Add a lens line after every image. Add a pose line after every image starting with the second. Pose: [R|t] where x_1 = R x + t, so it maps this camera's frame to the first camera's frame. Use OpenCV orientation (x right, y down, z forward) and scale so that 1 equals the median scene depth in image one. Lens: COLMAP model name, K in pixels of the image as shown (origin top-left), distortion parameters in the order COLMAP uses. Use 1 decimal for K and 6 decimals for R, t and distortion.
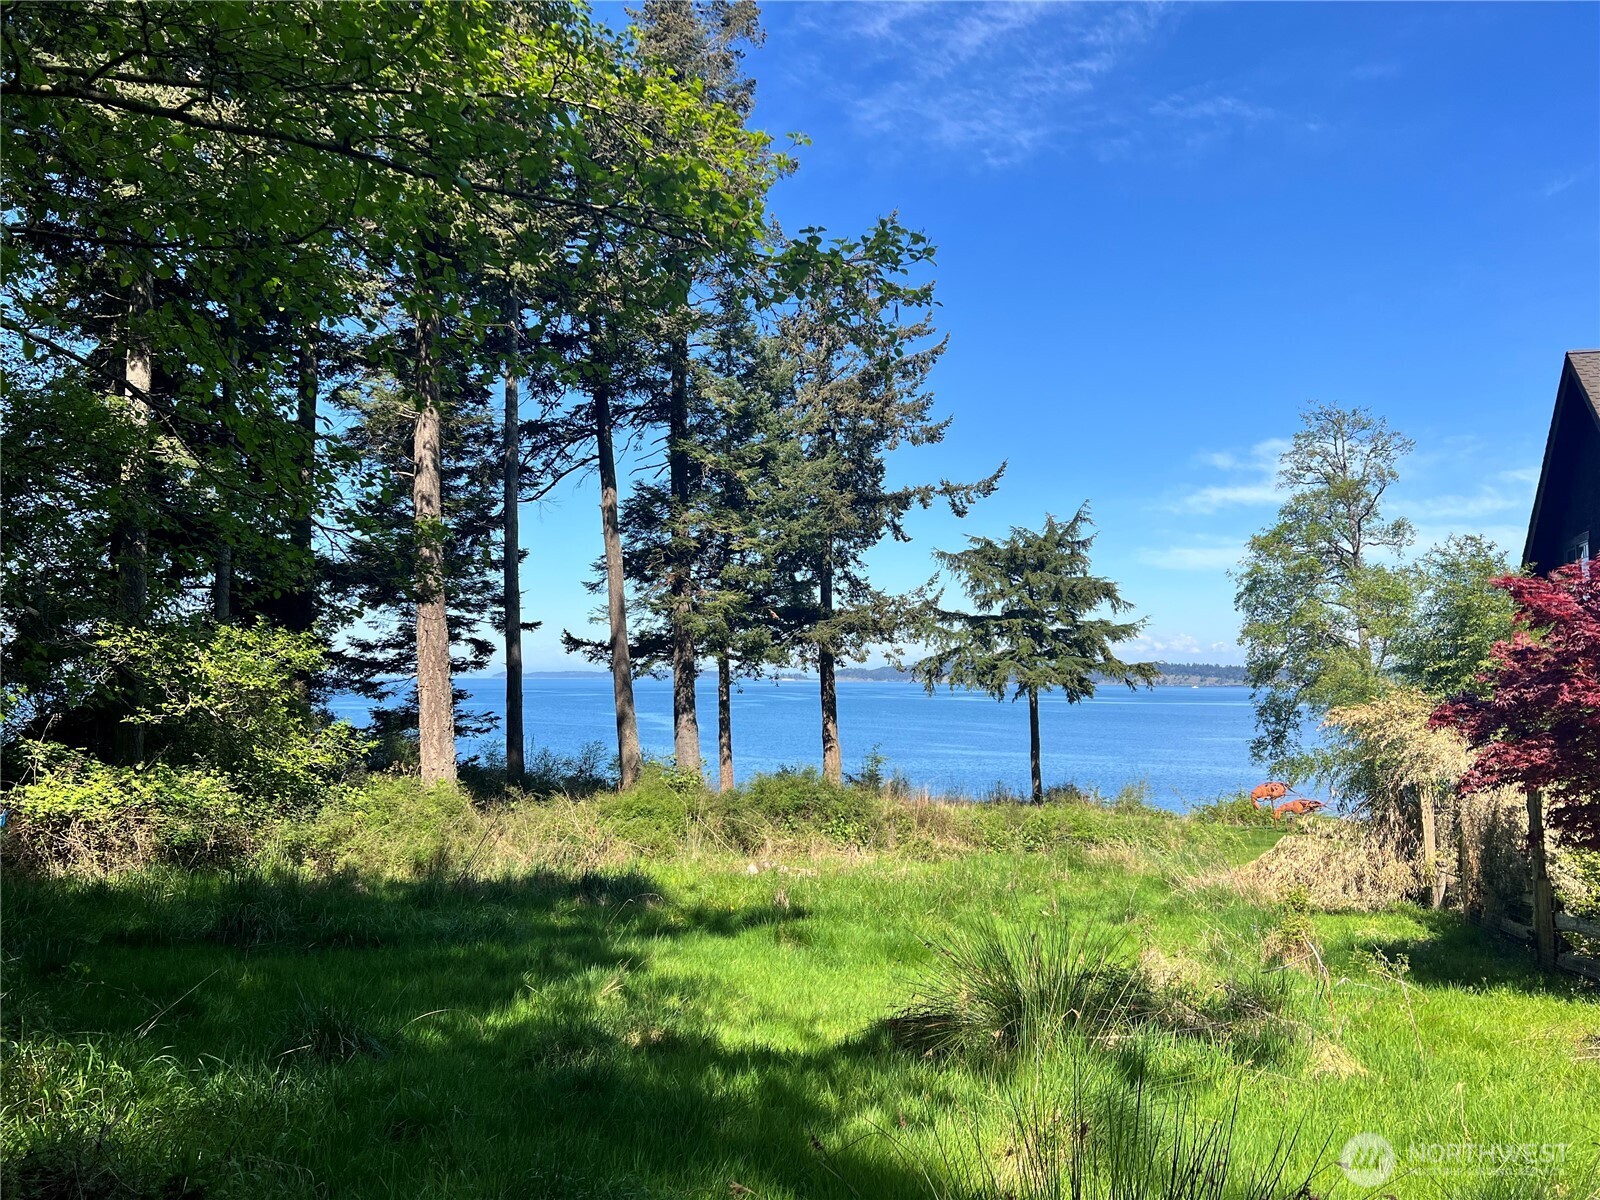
lens RADIAL K [[1200.8, 0, 800.0], [0, 1200.8, 600.0], [0, 0, 1]] dist [0.103909, -0.001957]
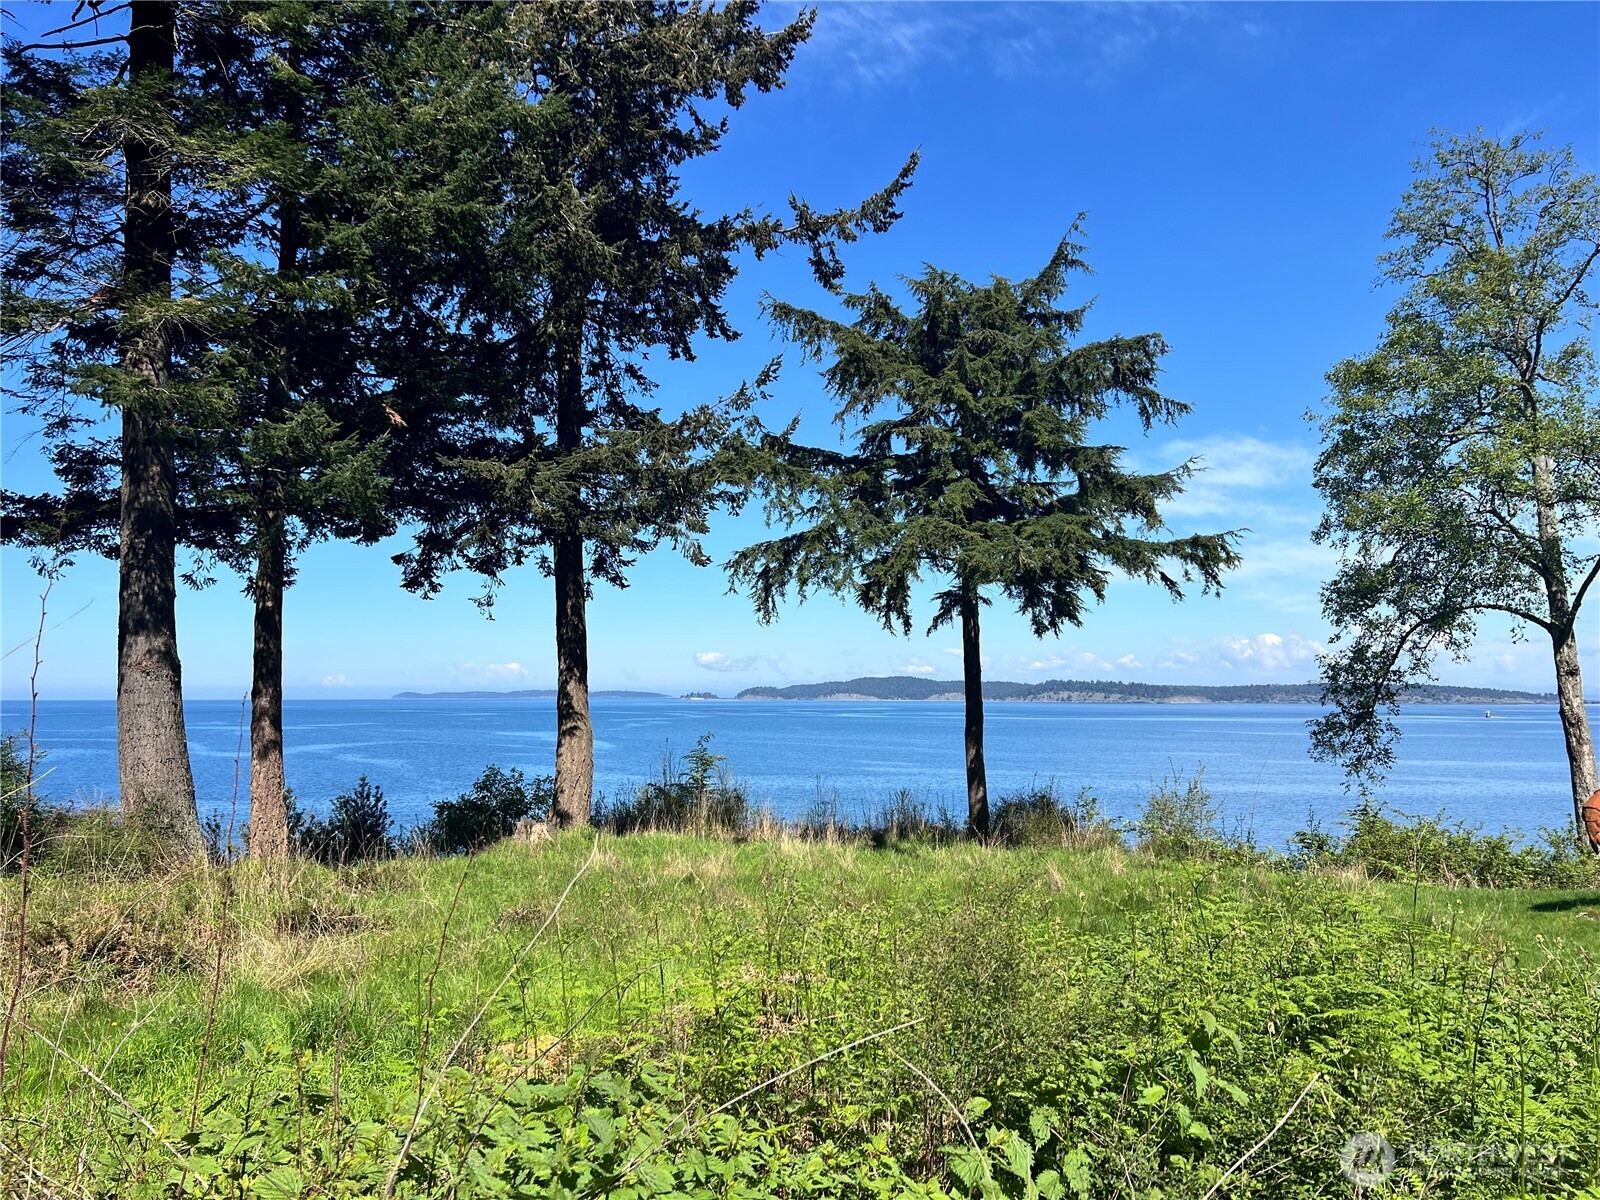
lens RADIAL K [[1202.9, 0, 800.0], [0, 1202.9, 600.0], [0, 0, 1]] dist [0.027458, -0.000553]
pose [[0.997592, 0.002832, 0.069297, 0.092489], [-0.001608, 0.999842, -0.017712, 0.083646], [-0.069336, 0.017558, 0.997439, 0.532565]]
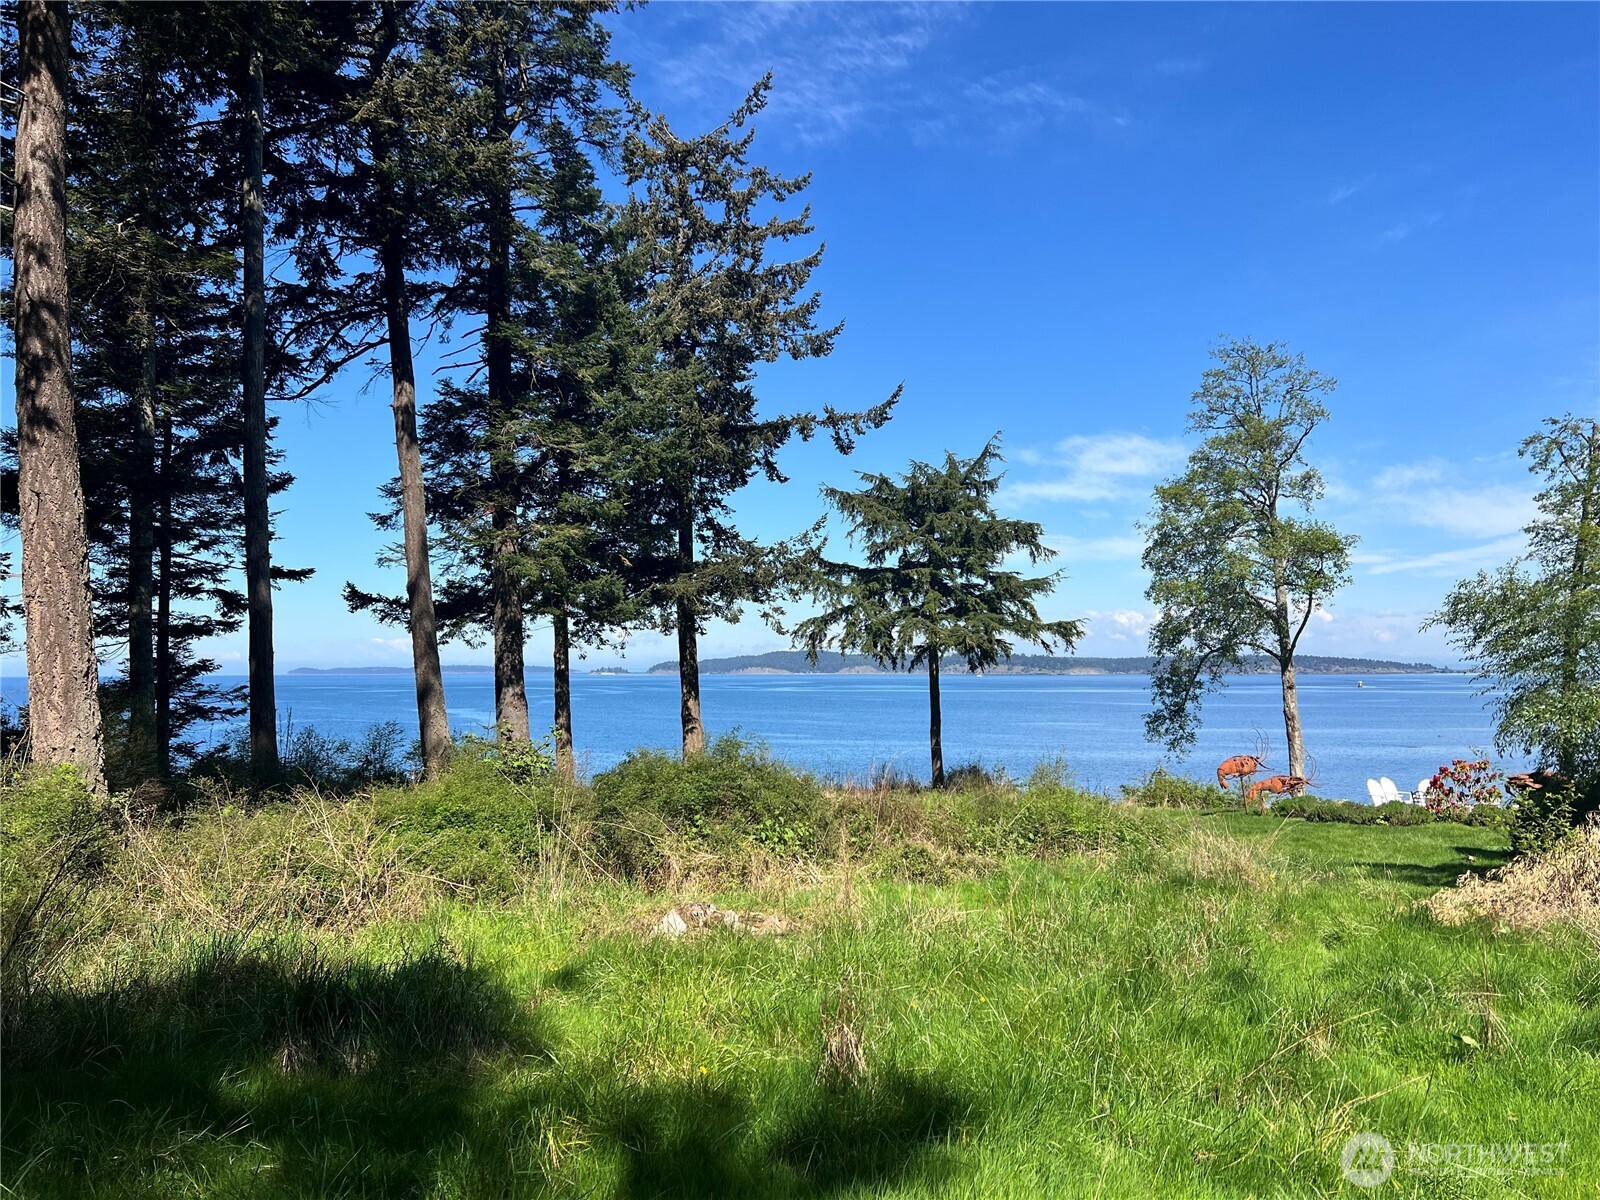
lens RADIAL K [[1210.4, 0, 812.3], [0, 1210.4, 616.7], [0, 0, 1]] dist [0.097563, -0.136925]
pose [[0.987746, -0.001697, 0.156058, -0.023872], [-0.001399, 0.999804, 0.019725, 0.031242], [-0.156061, -0.019702, 0.987551, 0.182953]]
